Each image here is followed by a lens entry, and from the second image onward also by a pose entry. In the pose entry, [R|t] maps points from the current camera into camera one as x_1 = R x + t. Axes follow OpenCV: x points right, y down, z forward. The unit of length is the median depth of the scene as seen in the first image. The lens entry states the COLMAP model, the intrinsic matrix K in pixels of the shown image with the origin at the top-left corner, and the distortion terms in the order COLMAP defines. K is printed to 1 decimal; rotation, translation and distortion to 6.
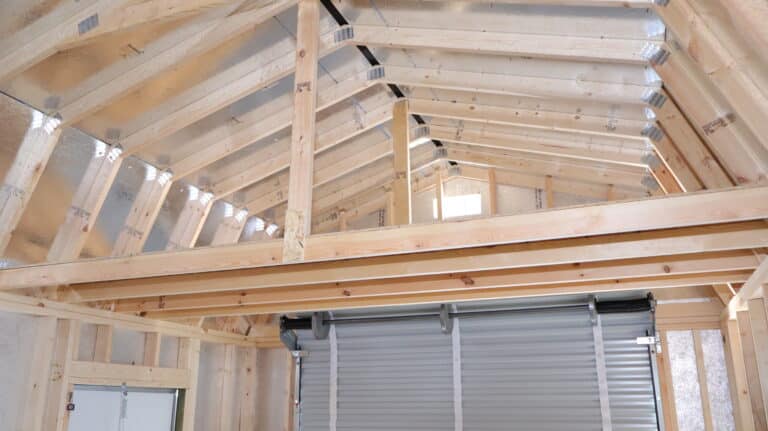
lens RADIAL K [[670.0, 0, 384.0], [0, 670.0, 215.5], [0, 0, 1]] dist [0.006367, -0.006821]
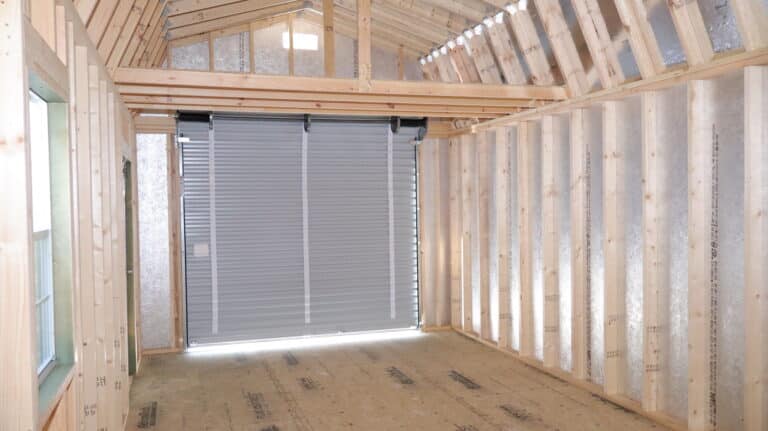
lens RADIAL K [[670.0, 0, 384.0], [0, 670.0, 215.5], [0, 0, 1]] dist [0.006367, -0.006821]
pose [[0.767365, -0.021109, 0.640863, -0.731757], [-0.169972, 0.957008, 0.235045, -0.026803], [-0.618273, -0.289294, 0.730786, -0.252590]]
